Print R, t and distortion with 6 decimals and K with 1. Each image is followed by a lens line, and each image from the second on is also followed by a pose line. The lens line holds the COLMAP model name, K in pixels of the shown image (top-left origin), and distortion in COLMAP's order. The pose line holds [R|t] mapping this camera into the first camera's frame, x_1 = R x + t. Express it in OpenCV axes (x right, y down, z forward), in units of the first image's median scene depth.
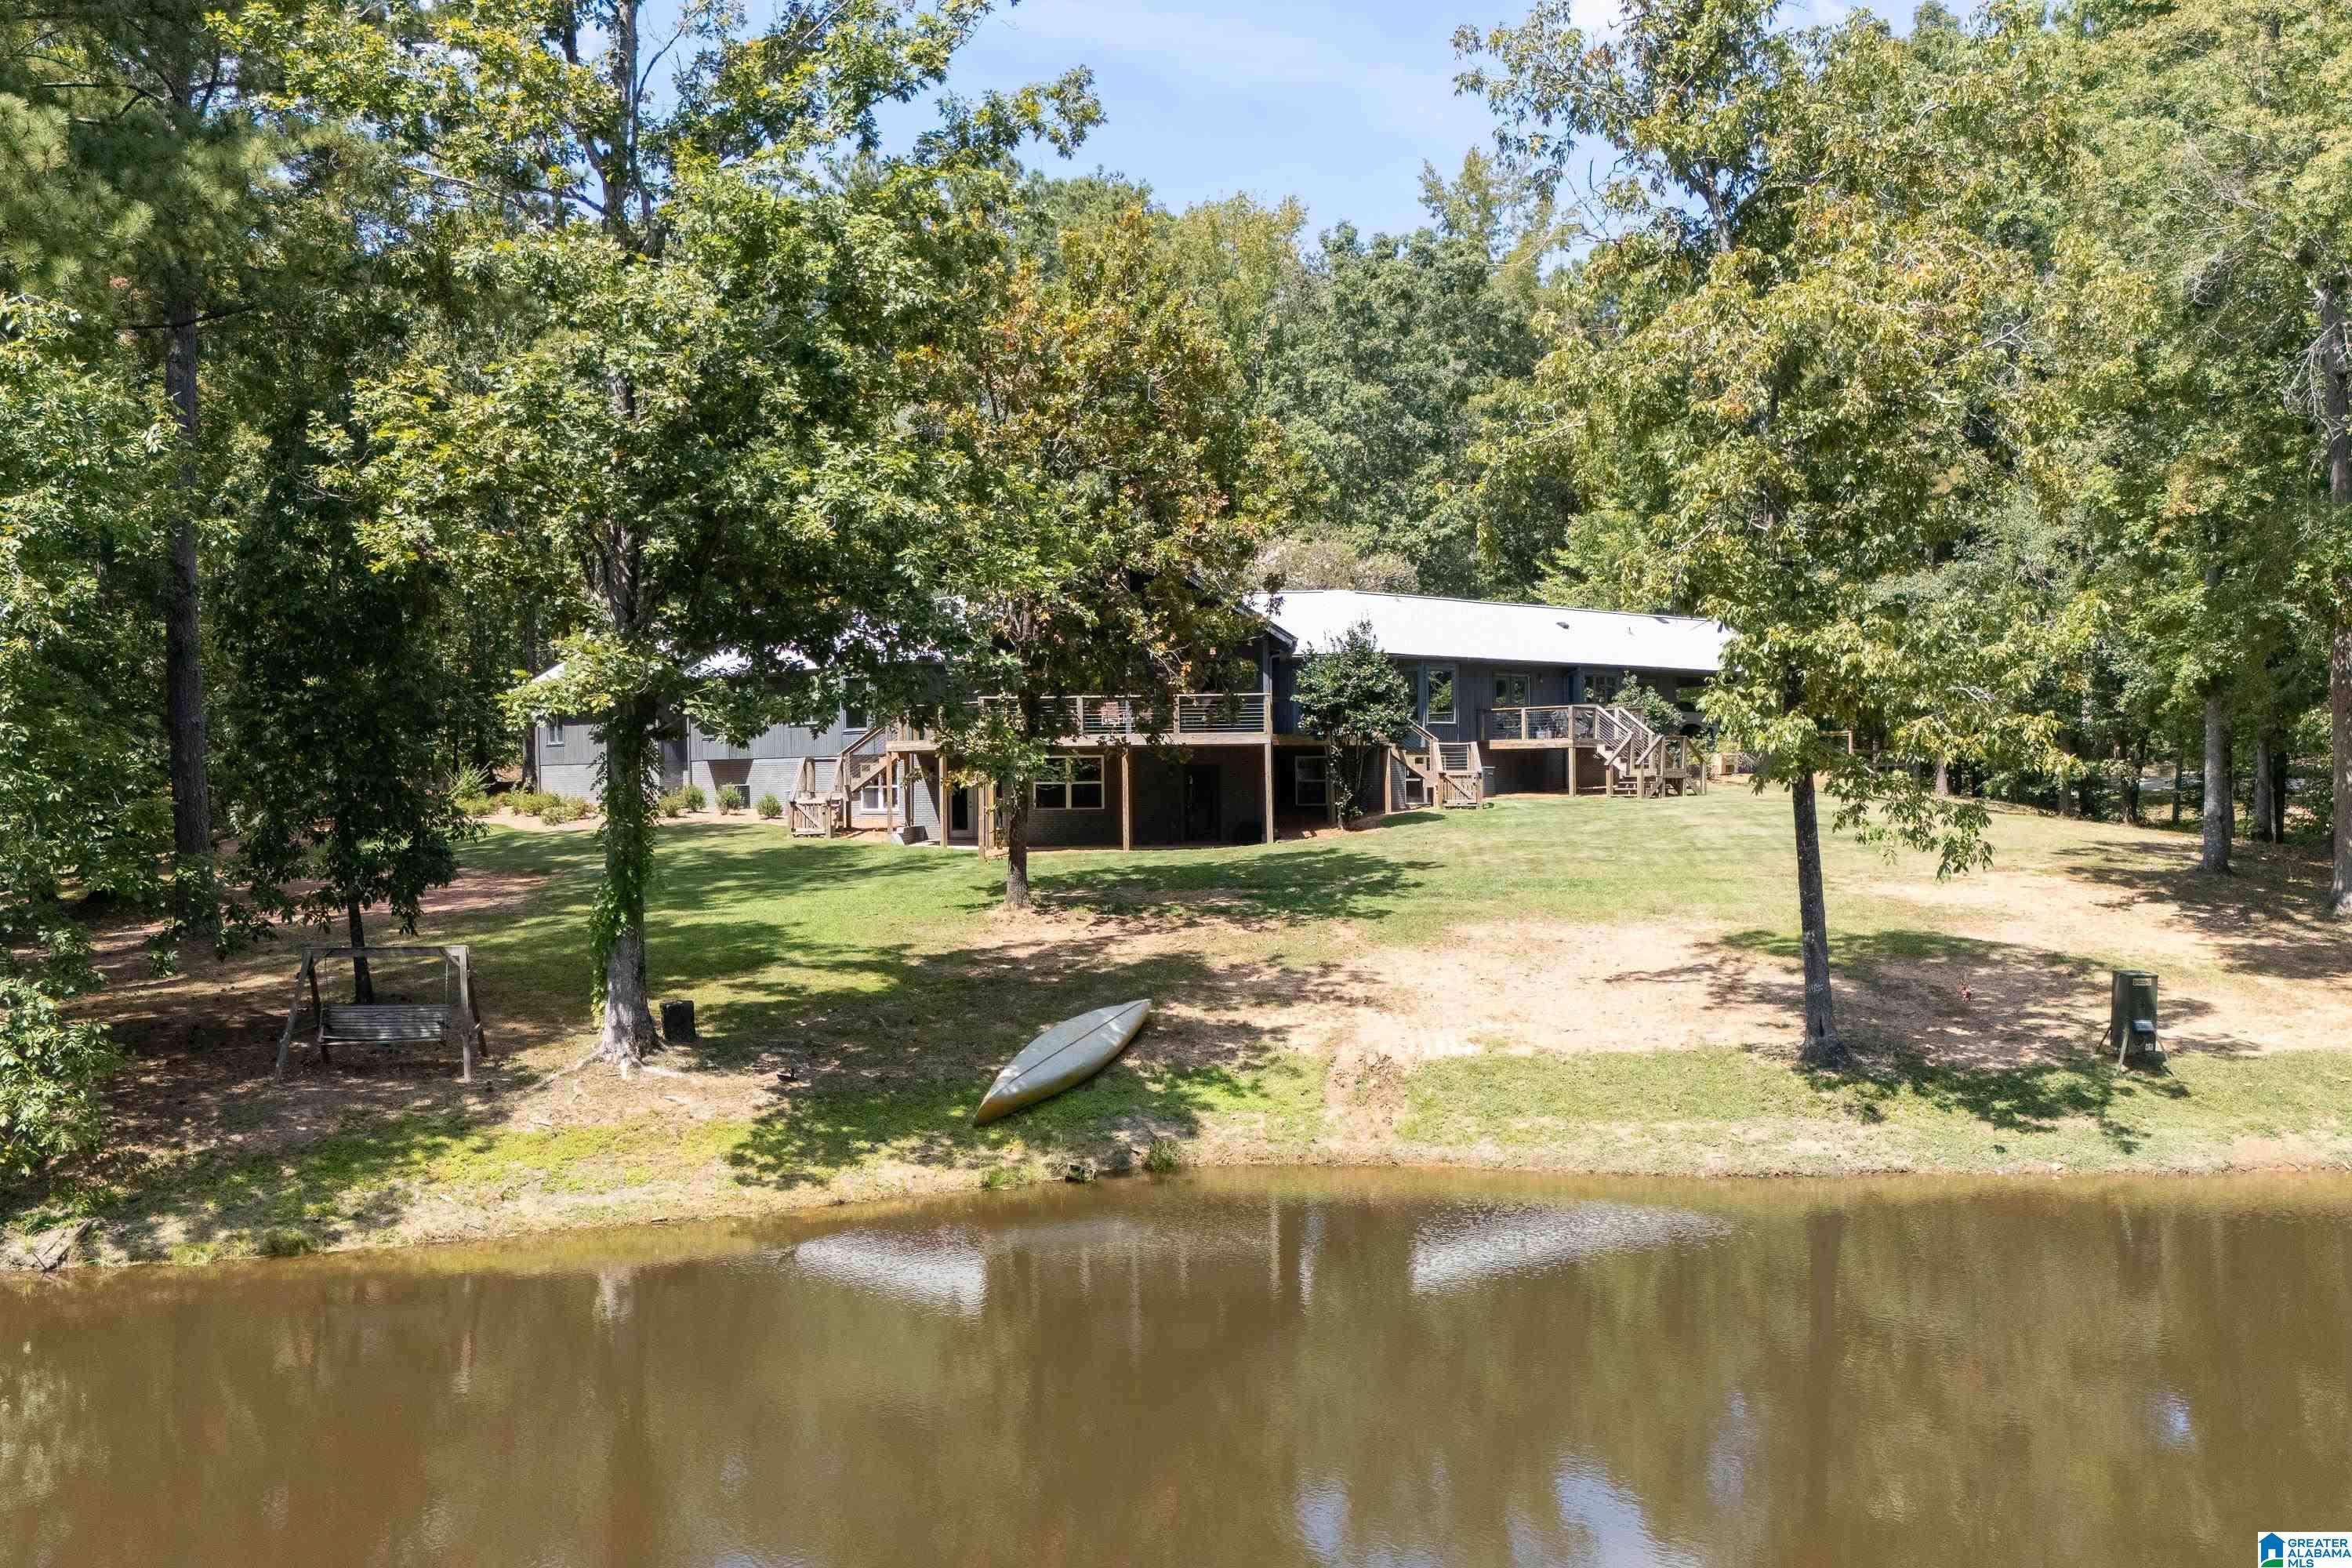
lens RADIAL K [[2057.0, 0, 1176.0], [0, 2057.0, 784.0], [0, 0, 1]] dist [0.118535, -0.140382]
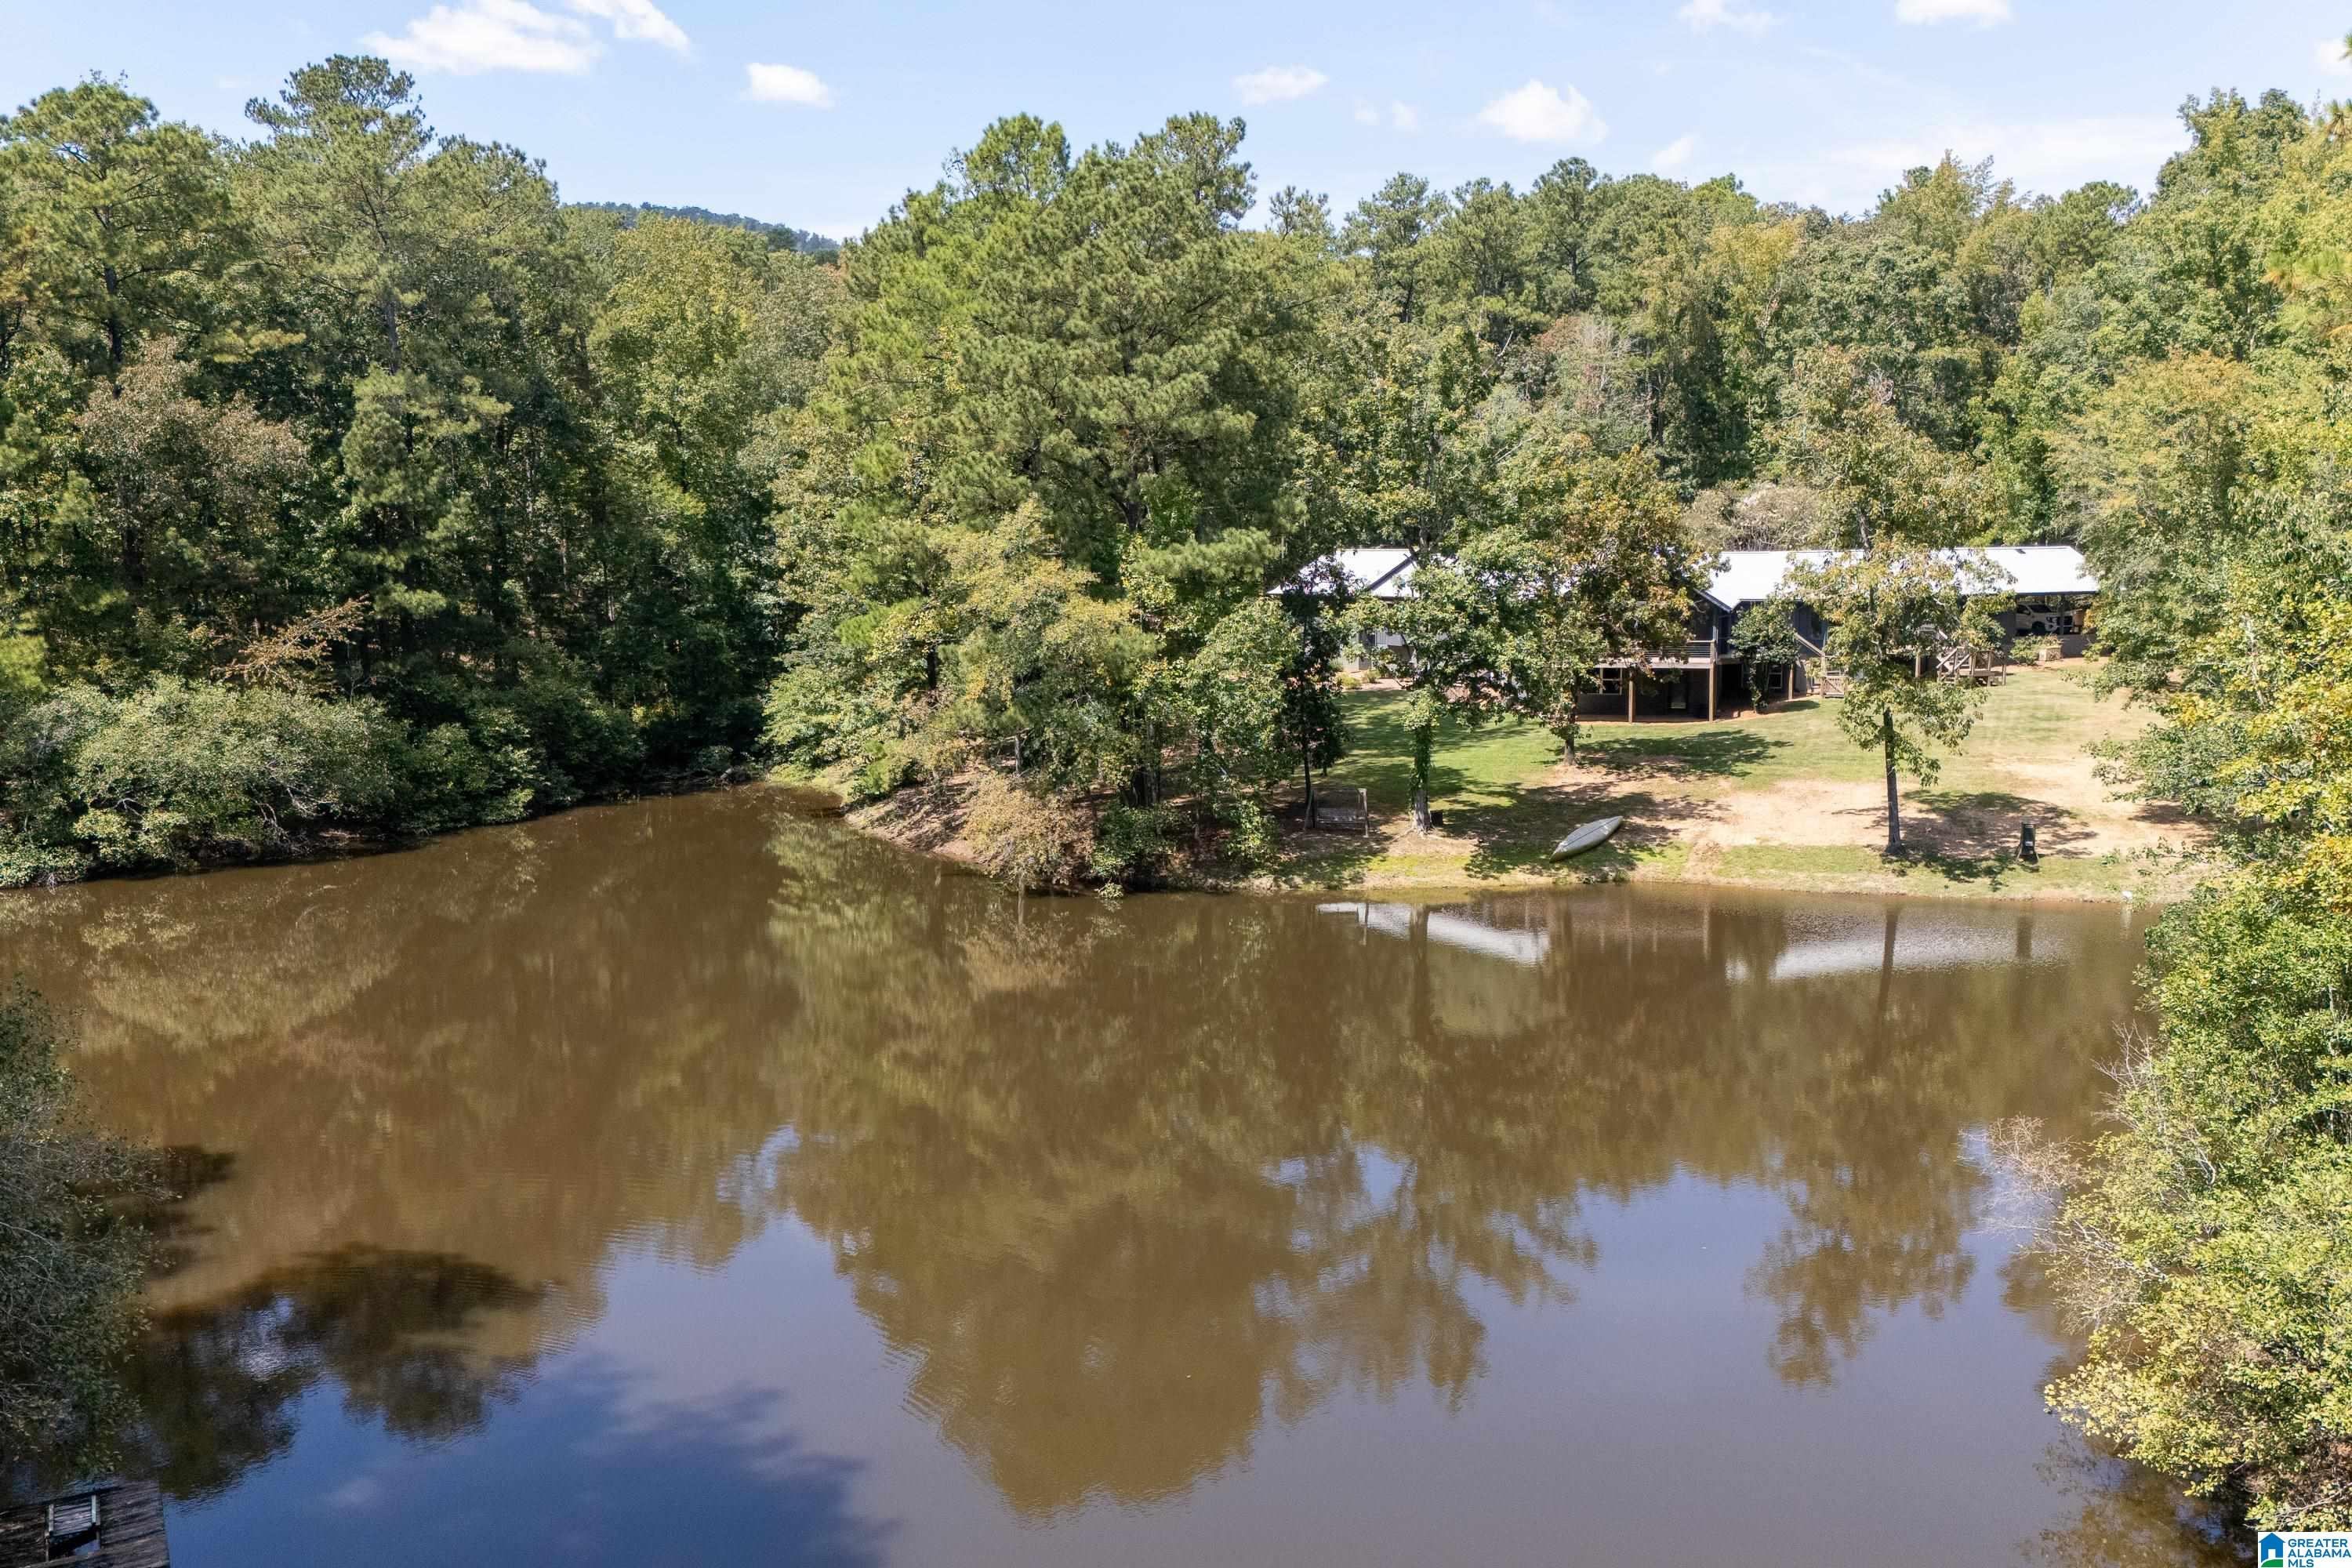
lens RADIAL K [[2057.0, 0, 1176.0], [0, 2057.0, 784.0], [0, 0, 1]] dist [0.118535, -0.140382]
pose [[0.964213, 0.036741, -0.262569, 0.110004], [-0.004197, 0.992342, 0.123446, -0.215424], [0.265094, -0.117926, 0.956984, -1.371569]]
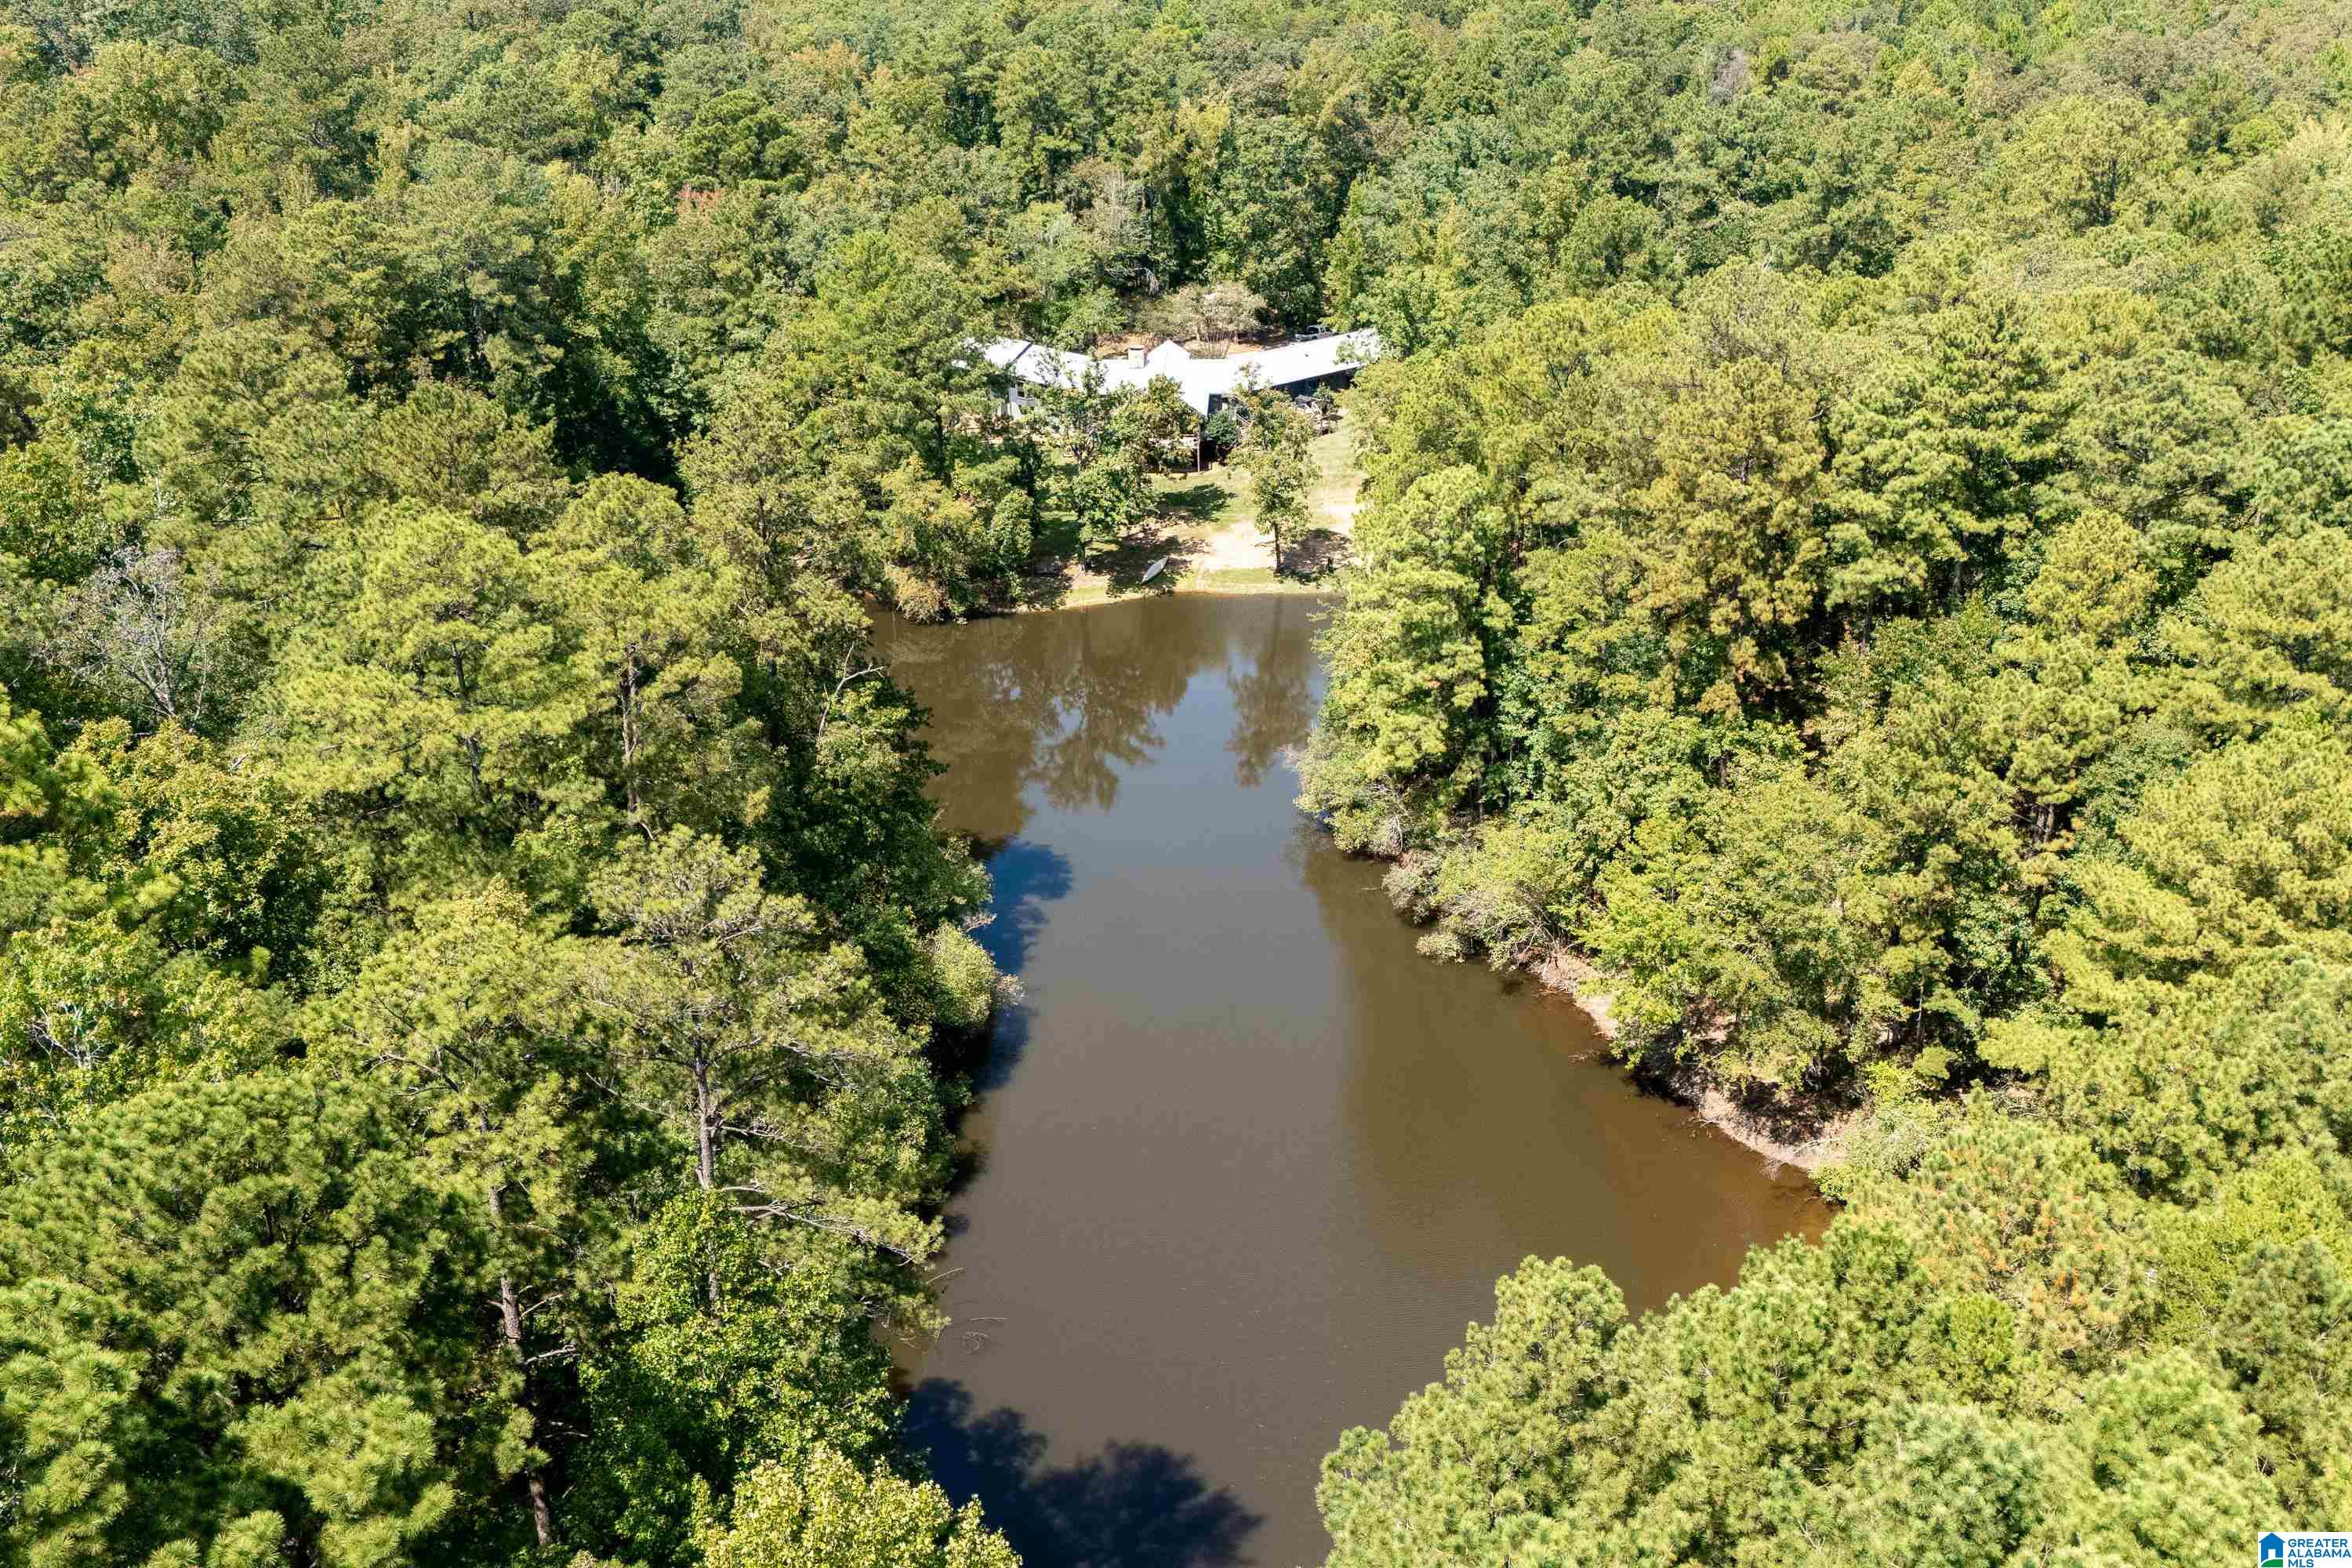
lens RADIAL K [[2057.0, 0, 1176.0], [0, 2057.0, 784.0], [0, 0, 1]] dist [0.118535, -0.140382]
pose [[0.999970, -0.003848, -0.006793, 0.041662], [0.006229, 0.917748, 0.397114, -1.416130], [0.004707, -0.397144, 0.917744, -4.004743]]
